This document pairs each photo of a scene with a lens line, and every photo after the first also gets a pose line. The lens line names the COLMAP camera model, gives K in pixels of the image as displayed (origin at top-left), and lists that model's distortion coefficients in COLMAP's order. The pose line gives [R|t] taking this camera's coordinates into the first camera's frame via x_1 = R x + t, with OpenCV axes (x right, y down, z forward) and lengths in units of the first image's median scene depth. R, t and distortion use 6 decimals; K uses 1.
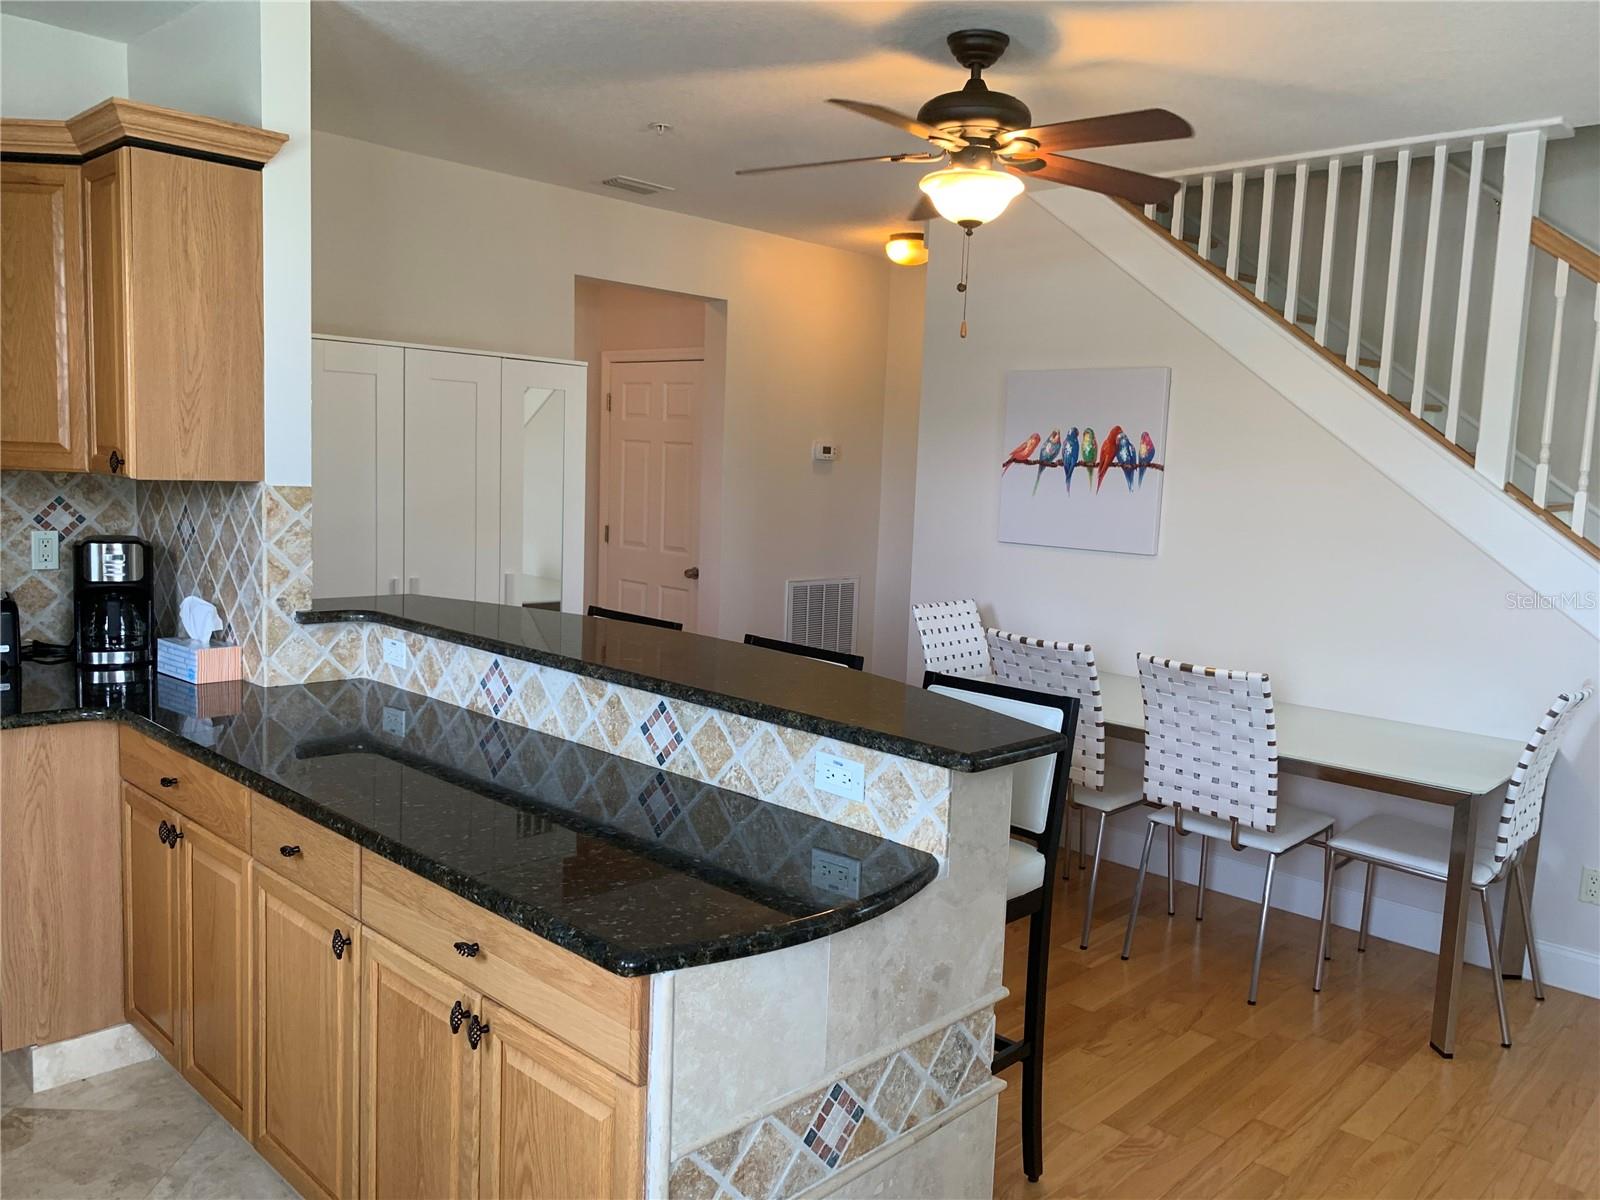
lens RADIAL K [[1229.7, 0, 796.8], [0, 1229.7, 592.9], [0, 0, 1]] dist [0.032367, -0.027685]
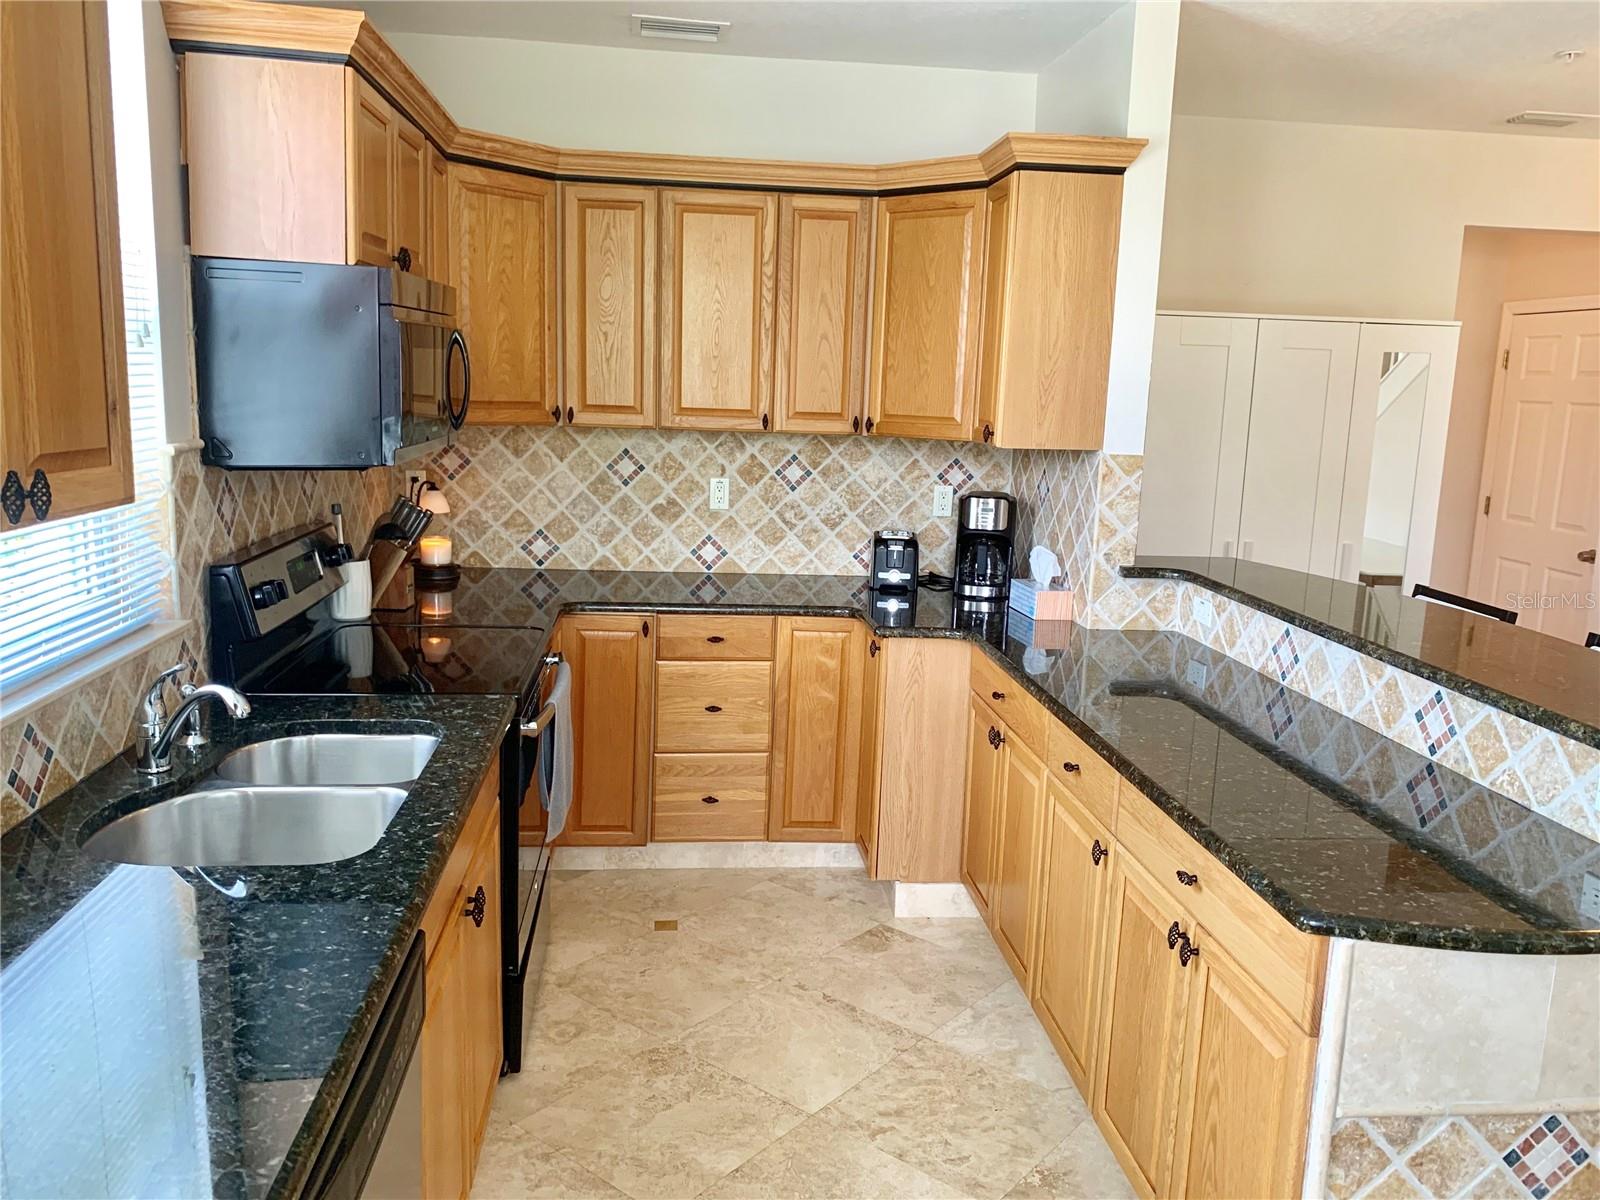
lens RADIAL K [[1242.3, 0, 799.3], [0, 1242.3, 587.7], [0, 0, 1]] dist [0.149907, -0.170031]
pose [[0.764788, 0.093382, -0.637478, 0.130245], [-0.072505, 0.995630, 0.058862, -0.014205], [0.640189, 0.001203, 0.768217, -0.087794]]
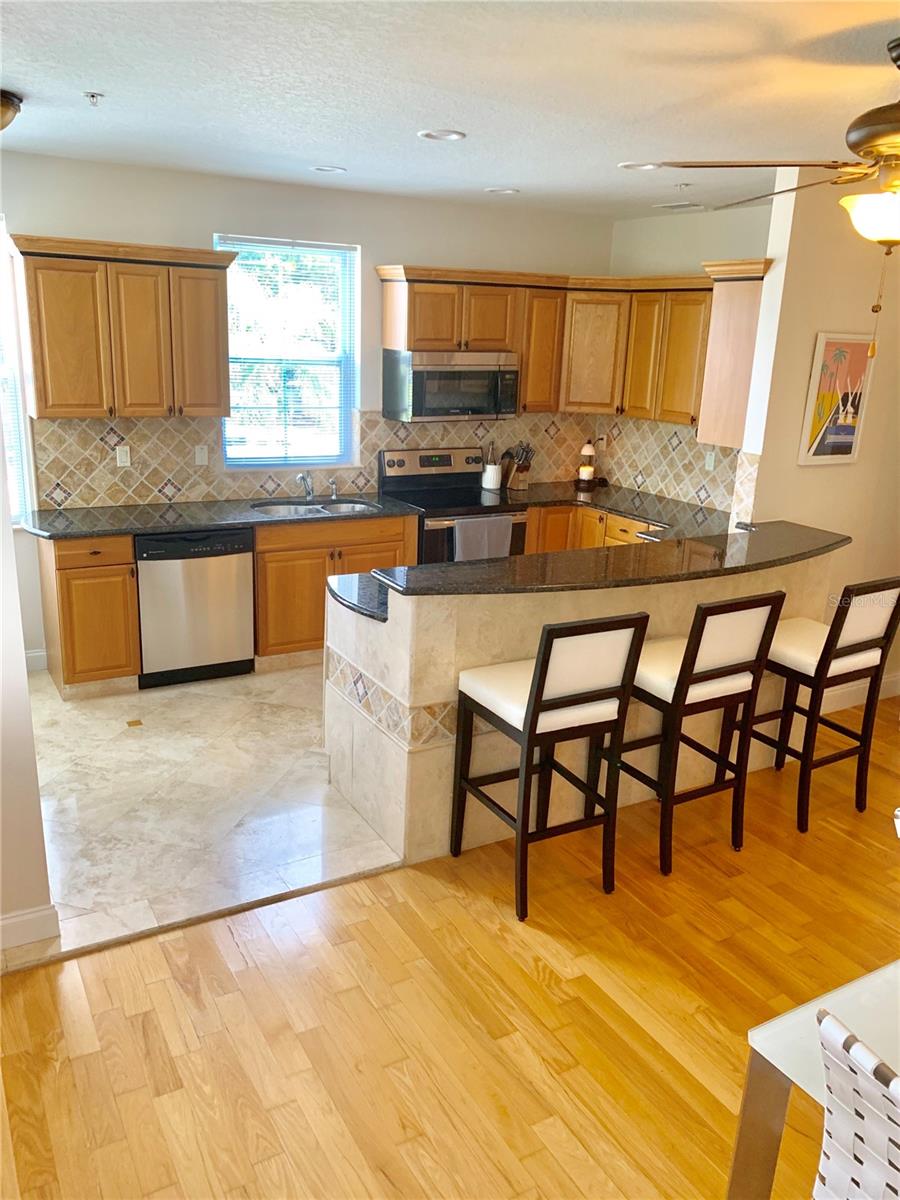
lens RADIAL K [[931.7, 0, 450.0], [0, 931.7, 600.0], [0, 0, 1]] dist [0.149907, -0.170031]
pose [[-0.274747, 0.219598, -0.936104, 1.320561], [-0.149351, 0.952007, 0.267163, -0.230830], [0.949847, 0.213210, -0.228764, 1.165115]]
